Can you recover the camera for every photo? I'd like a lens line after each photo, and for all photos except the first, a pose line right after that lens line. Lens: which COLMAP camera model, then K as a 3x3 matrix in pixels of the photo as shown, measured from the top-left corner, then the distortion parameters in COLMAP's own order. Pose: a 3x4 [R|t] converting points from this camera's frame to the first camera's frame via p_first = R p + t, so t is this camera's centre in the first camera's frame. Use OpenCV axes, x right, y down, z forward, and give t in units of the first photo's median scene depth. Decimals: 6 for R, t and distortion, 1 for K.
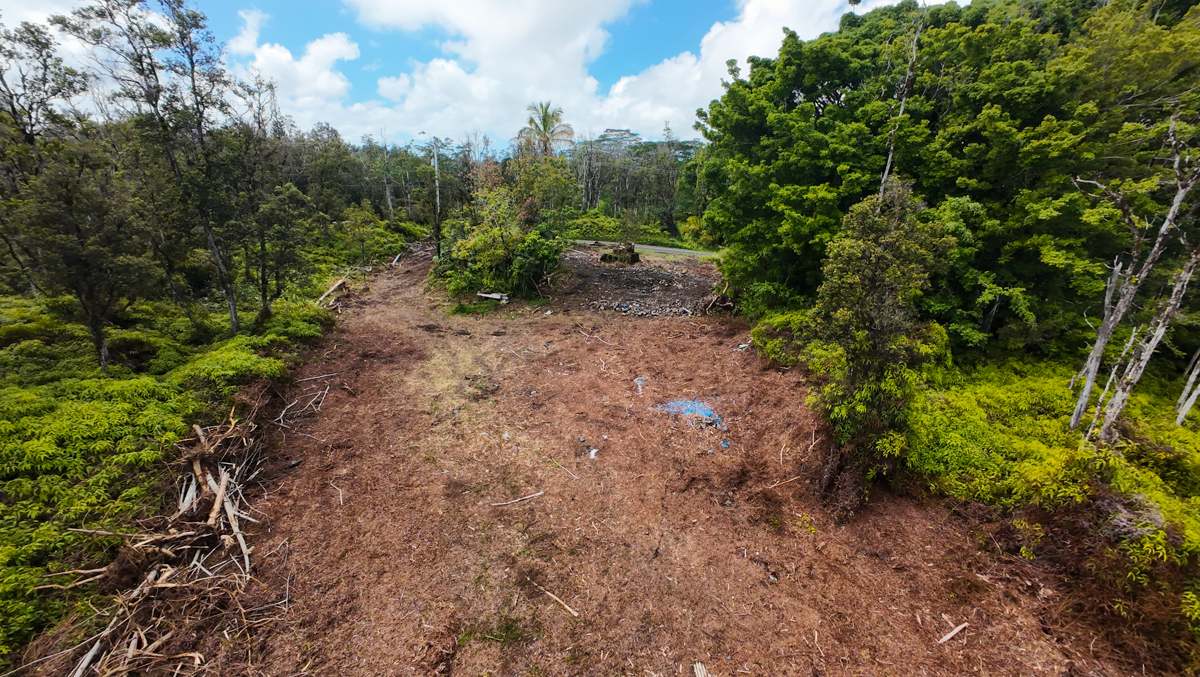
lens RADIAL K [[462.3, 0, 600.0], [0, 462.3, 338.5], [0, 0, 1]] dist [-0.008425, 0.000085]
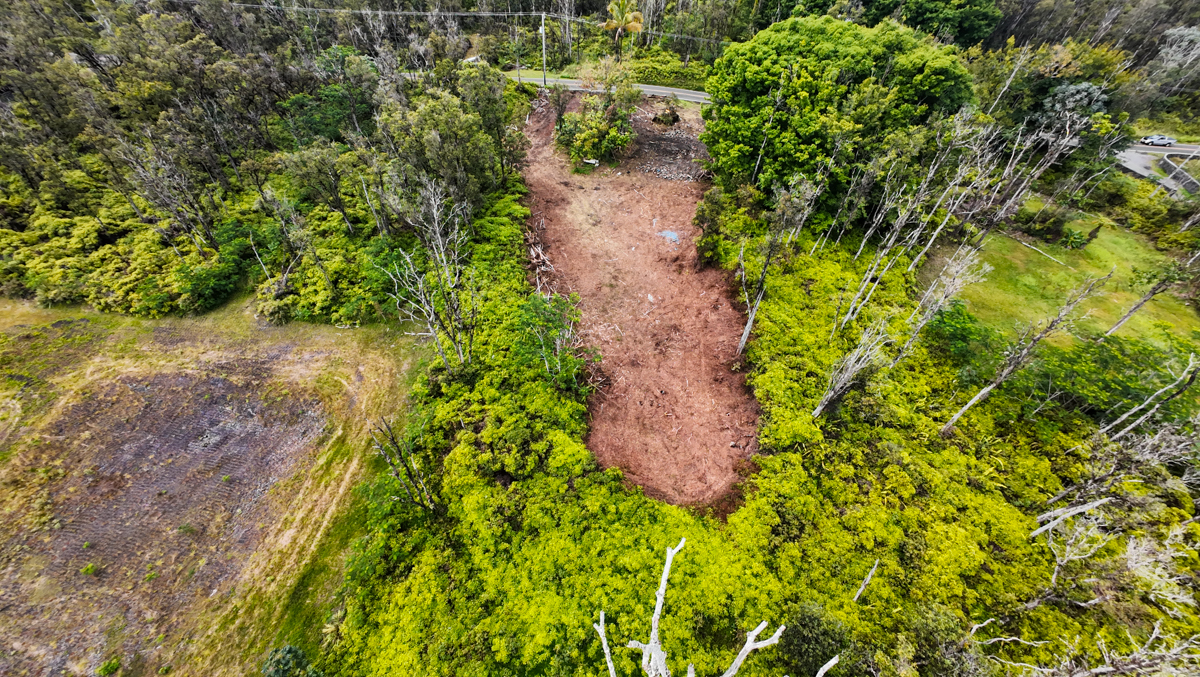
lens RADIAL K [[462.3, 0, 600.0], [0, 462.3, 338.5], [0, 0, 1]] dist [-0.008425, 0.000085]
pose [[0.991210, 0.096977, -0.089992, 0.035741], [-0.045432, 0.888356, 0.456903, -0.220639], [0.124254, -0.448798, 0.884953, -0.727423]]
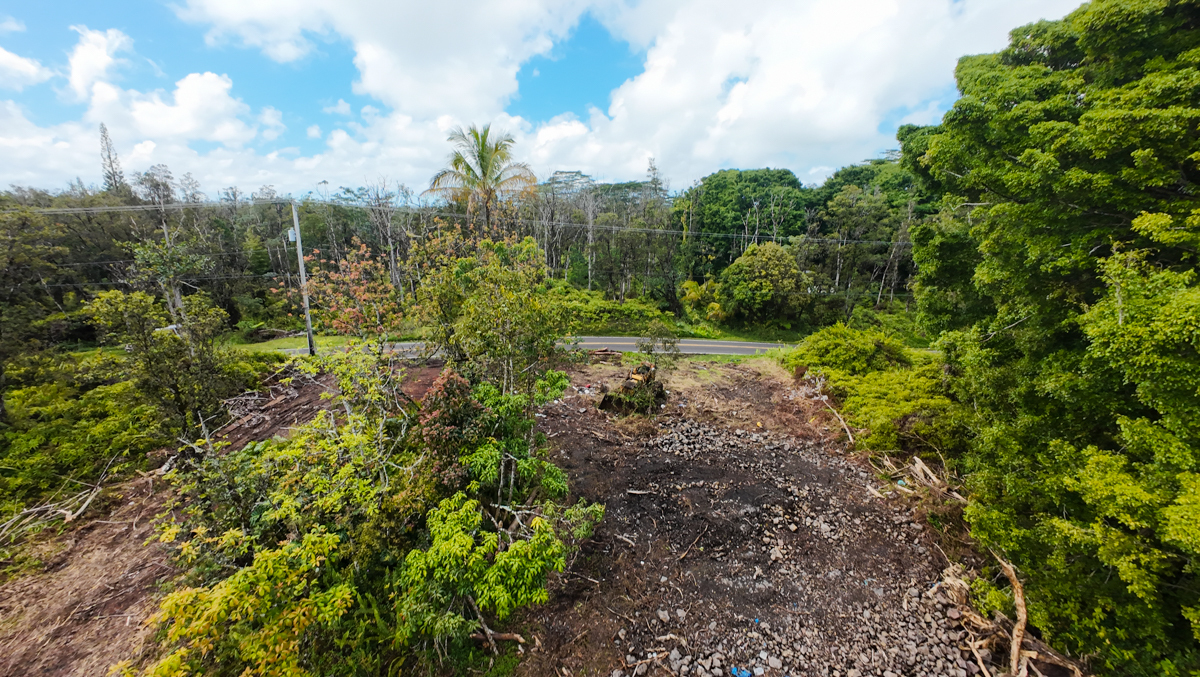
lens RADIAL K [[458.9, 0, 601.6], [0, 458.9, 359.0], [0, 0, 1]] dist [-0.009431, -0.000007]
pose [[0.992758, -0.066253, 0.100213, -0.048853], [0.069813, 0.997032, -0.032441, -0.209054], [-0.097766, 0.039203, 0.994437, 0.460072]]
